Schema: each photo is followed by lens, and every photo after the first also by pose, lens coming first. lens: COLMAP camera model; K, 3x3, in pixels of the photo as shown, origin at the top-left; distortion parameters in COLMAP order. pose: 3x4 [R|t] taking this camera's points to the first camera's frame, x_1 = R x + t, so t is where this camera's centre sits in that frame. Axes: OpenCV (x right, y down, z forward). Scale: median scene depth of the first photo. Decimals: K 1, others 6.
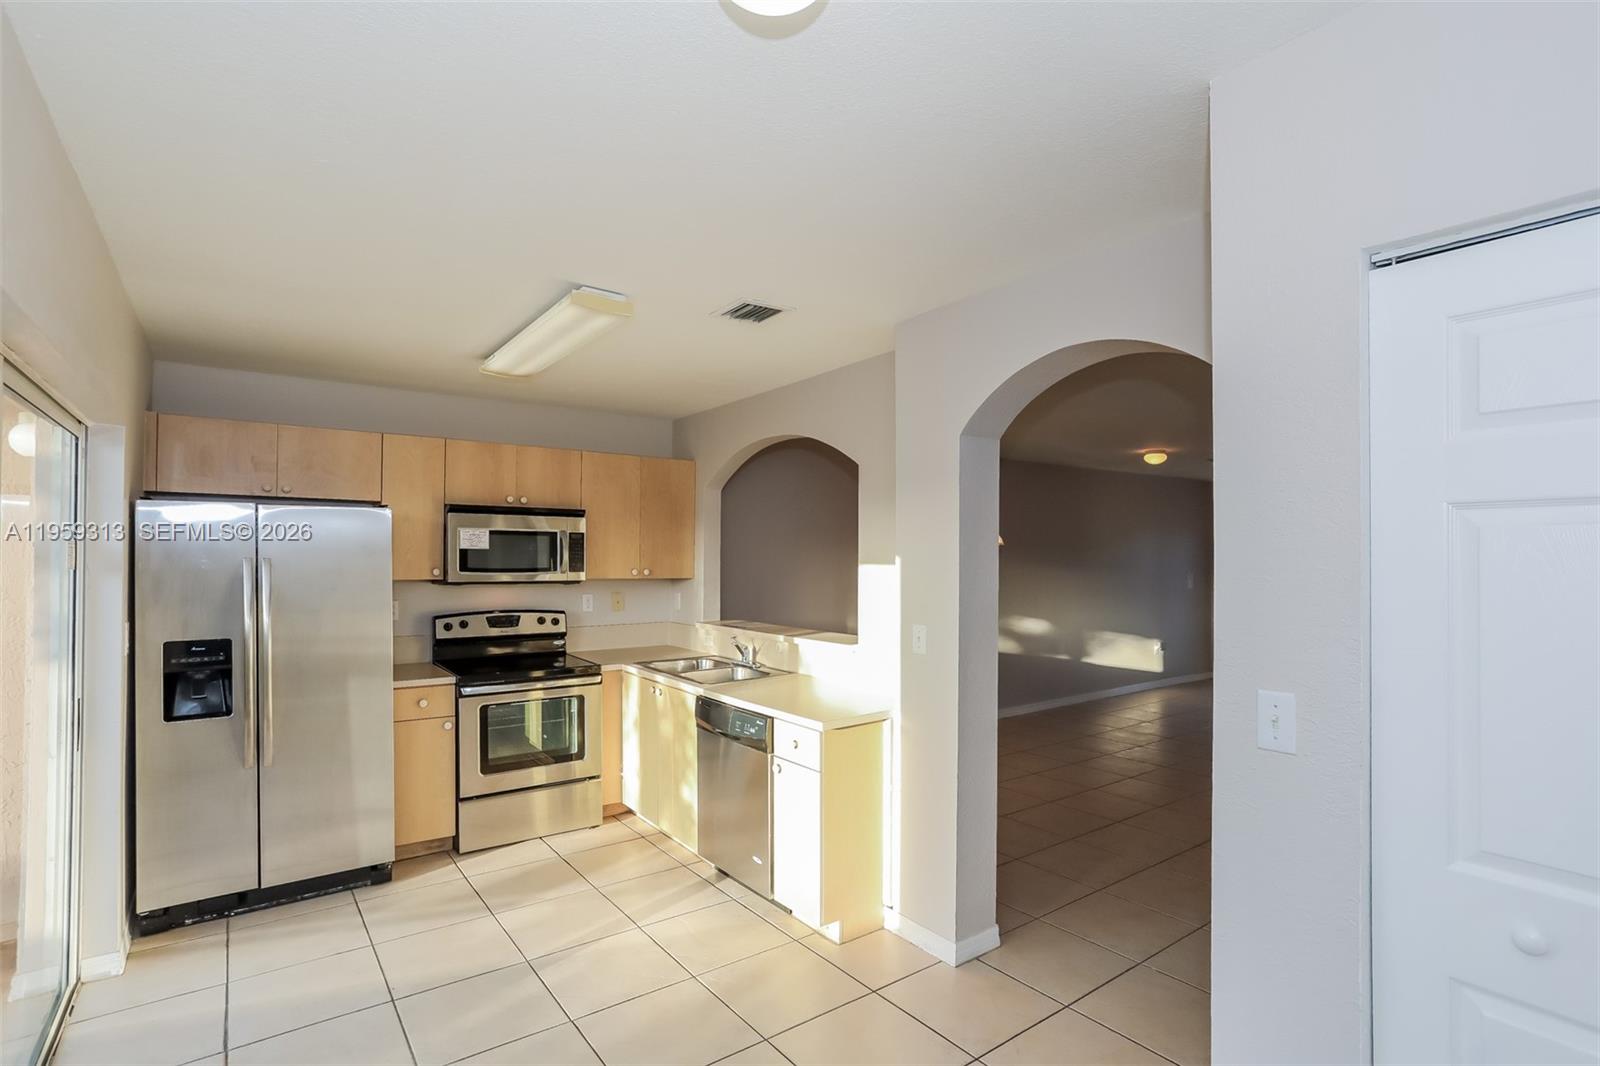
lens RADIAL K [[776.1, 0, 794.5], [0, 776.1, 561.6], [0, 0, 1]] dist [-0.066151, 0.045056]
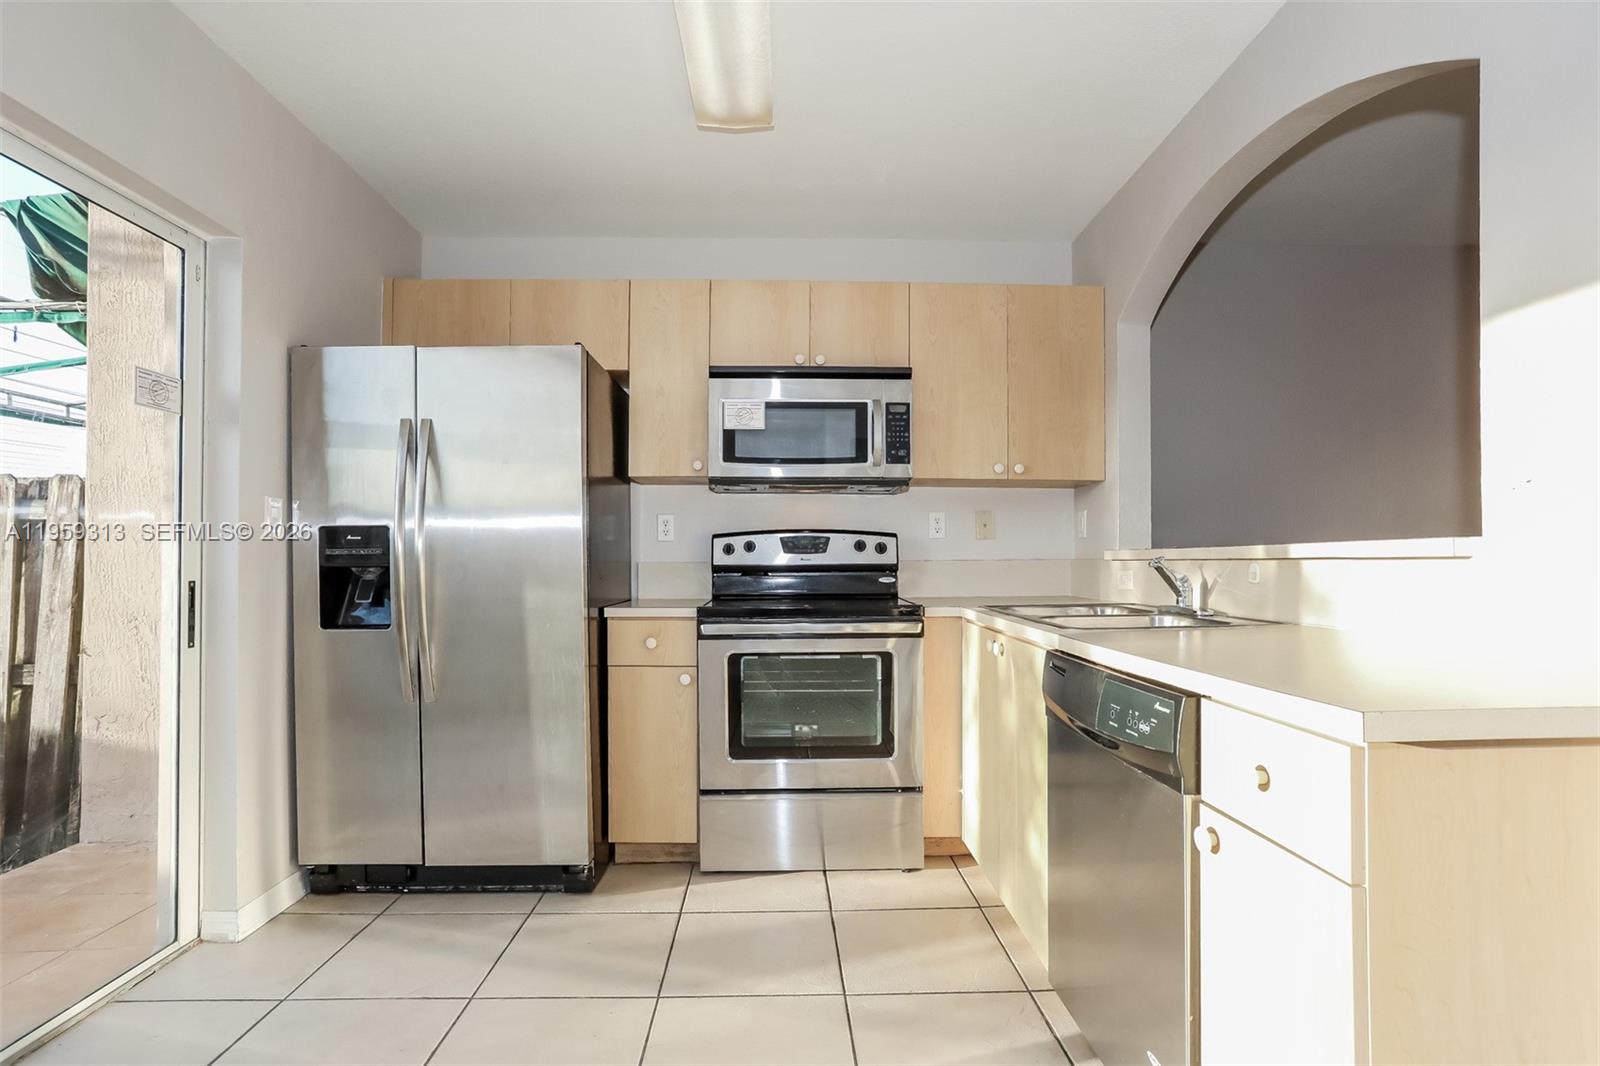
lens RADIAL K [[776.1, 0, 794.5], [0, 776.1, 561.6], [0, 0, 1]] dist [-0.066151, 0.045056]
pose [[0.817455, -0.007741, -0.575940, 0.018654], [0.002570, 0.999949, -0.009791, 0.108035], [0.575987, 0.006523, 0.817433, 0.456270]]
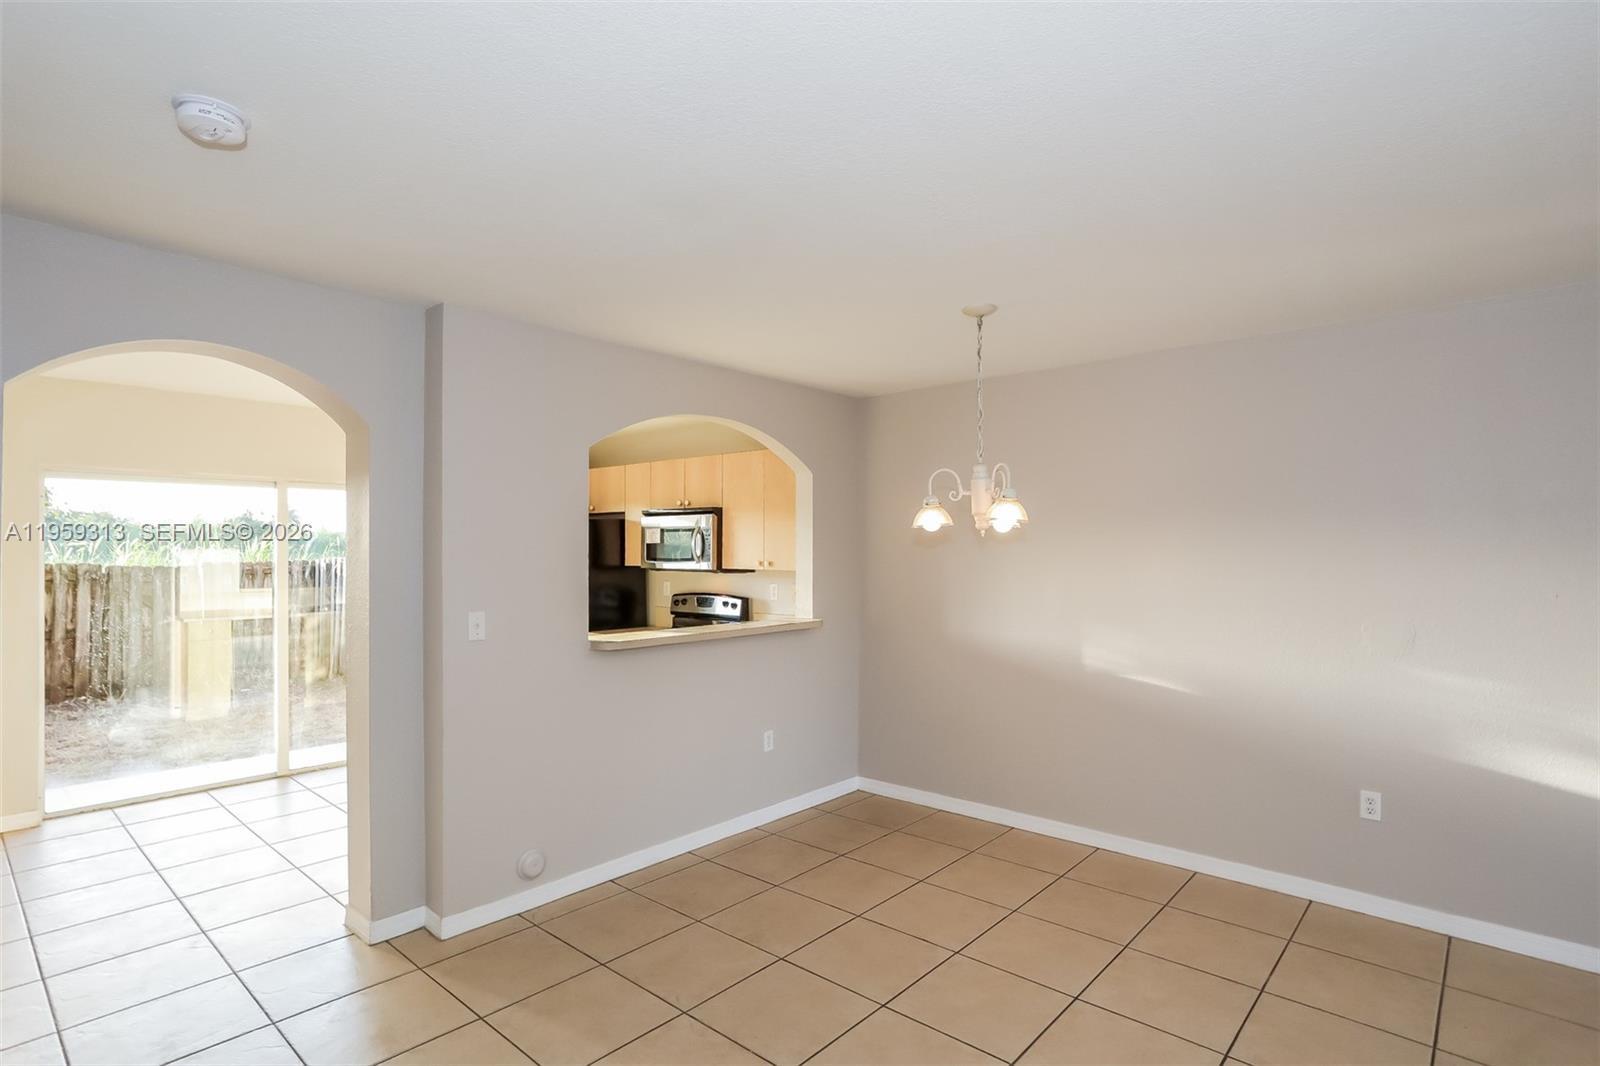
lens RADIAL K [[776.1, 0, 794.5], [0, 776.1, 561.6], [0, 0, 1]] dist [-0.066151, 0.045056]
pose [[0.208107, 0.008062, -0.978073, 0.933972], [0.000102, 0.999966, 0.008265, 0.003417], [0.978106, -0.001819, 0.208099, 0.954696]]
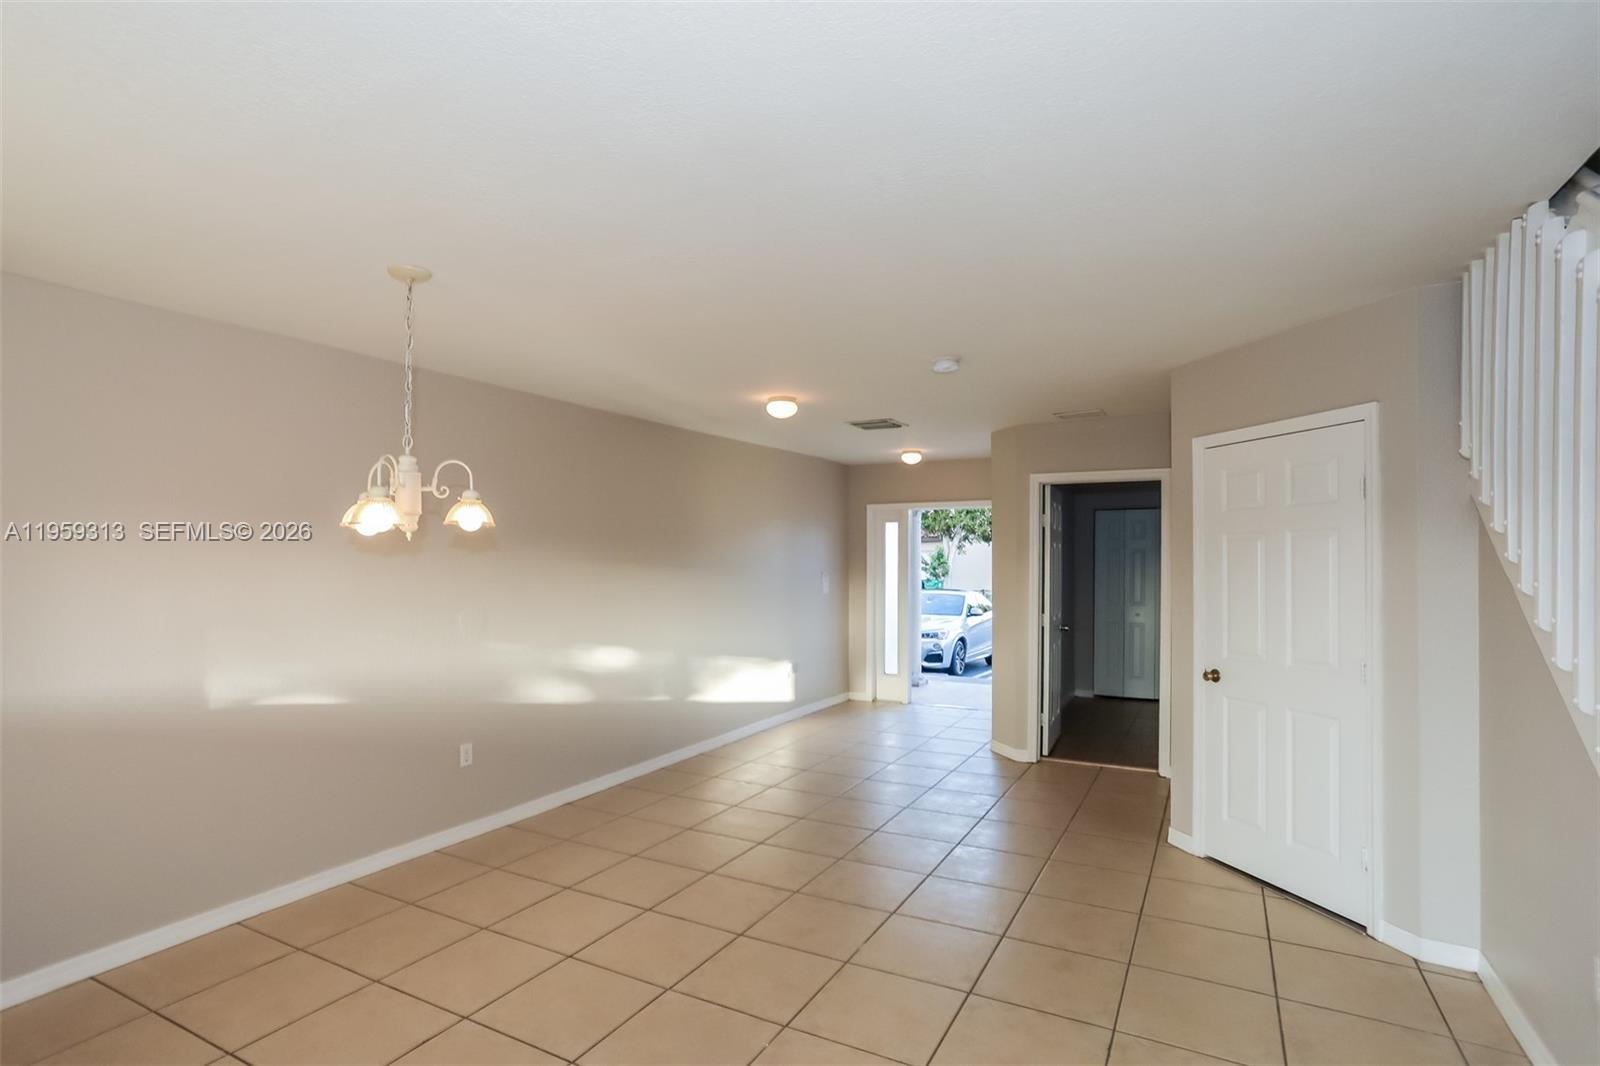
lens RADIAL K [[776.1, 0, 794.5], [0, 776.1, 561.6], [0, 0, 1]] dist [-0.066151, 0.045056]
pose [[0.903854, 0.000220, 0.427841, 0.305669], [-0.000243, 1.000000, -0.000002, 0.002730], [-0.427841, -0.000102, 0.903854, 0.611523]]
